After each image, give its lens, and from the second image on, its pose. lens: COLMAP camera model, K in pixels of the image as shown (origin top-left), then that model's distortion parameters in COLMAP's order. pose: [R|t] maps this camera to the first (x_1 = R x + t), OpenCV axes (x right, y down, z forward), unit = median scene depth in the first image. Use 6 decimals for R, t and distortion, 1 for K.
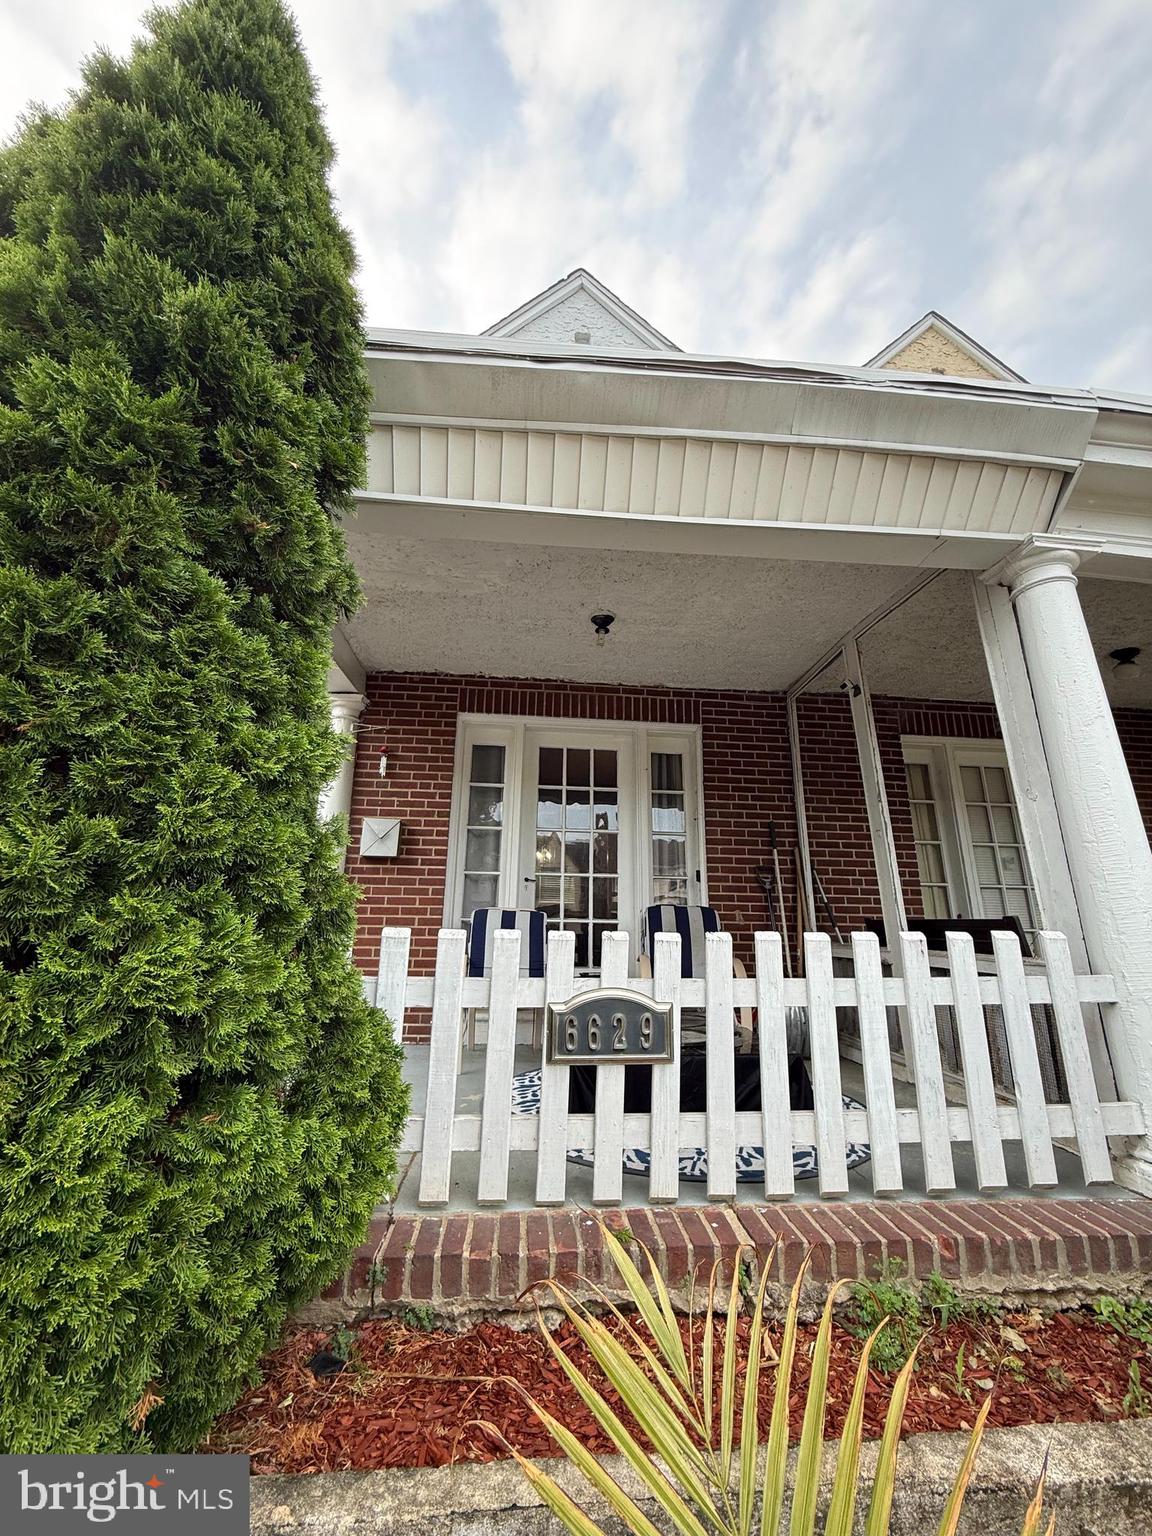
lens RADIAL K [[611.3, 0, 582.9], [0, 611.3, 766.1], [0, 0, 1]] dist [0.003401, 0.000214]
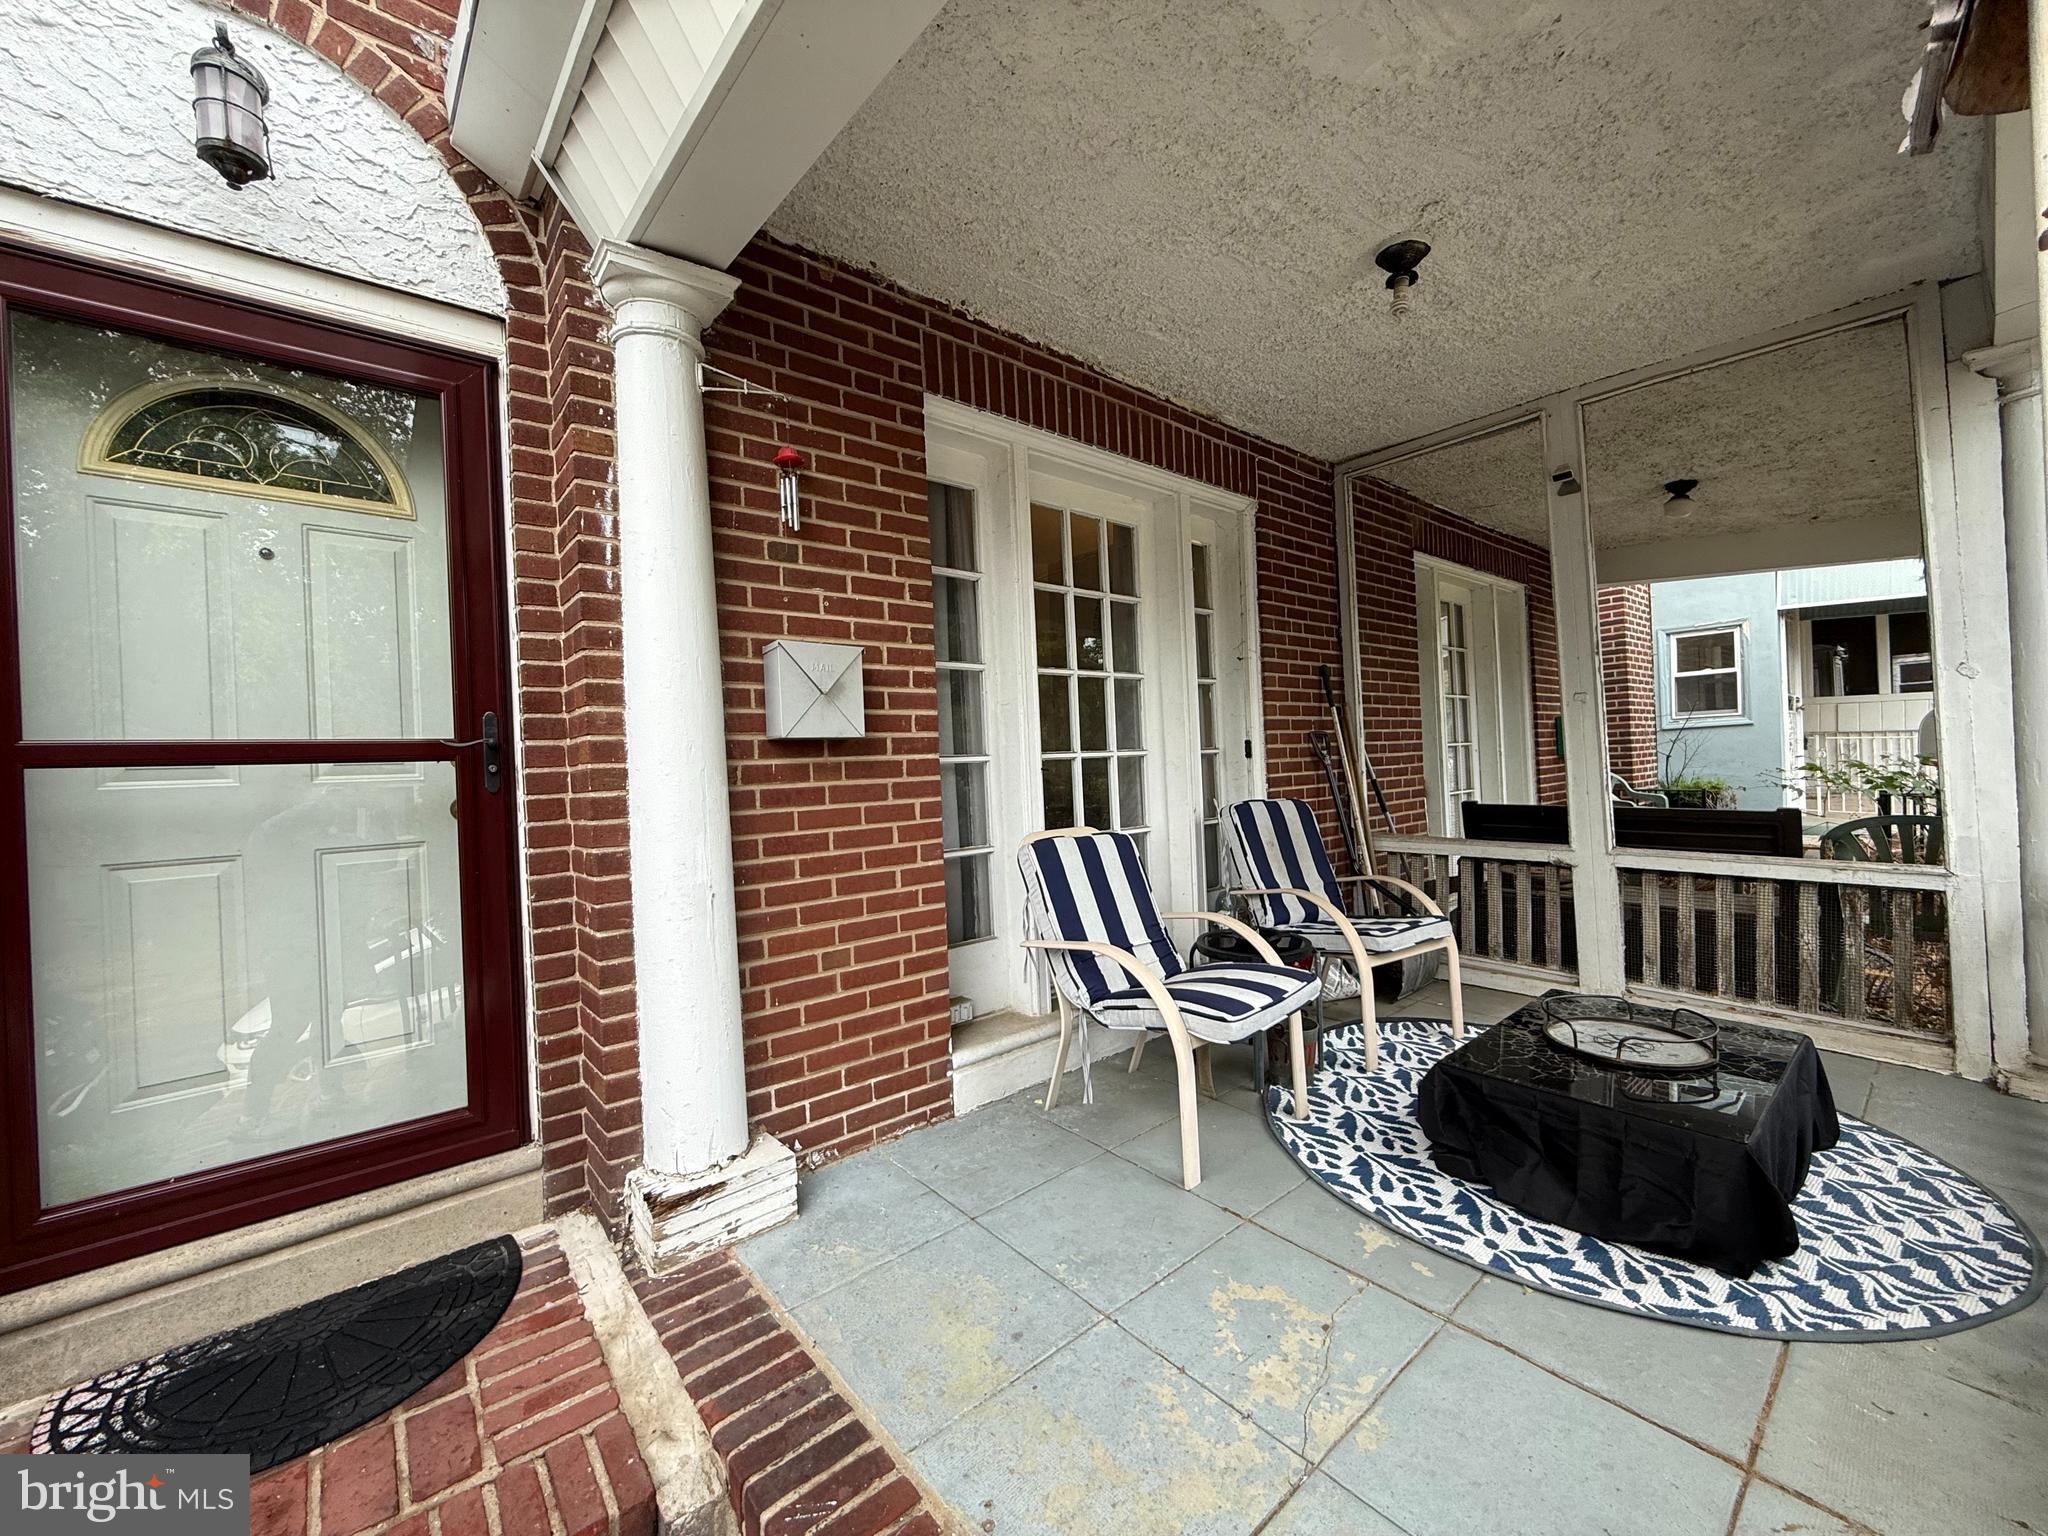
lens RADIAL K [[815.1, 0, 1021.0], [0, 815.1, 770.2], [0, 0, 1]] dist [0.003401, 0.000214]
pose [[0.820346, -0.050985, 0.569591, -0.506490], [-0.101549, 0.967201, 0.232831, 0.028282], [-0.562780, -0.248843, 0.788262, 0.473523]]
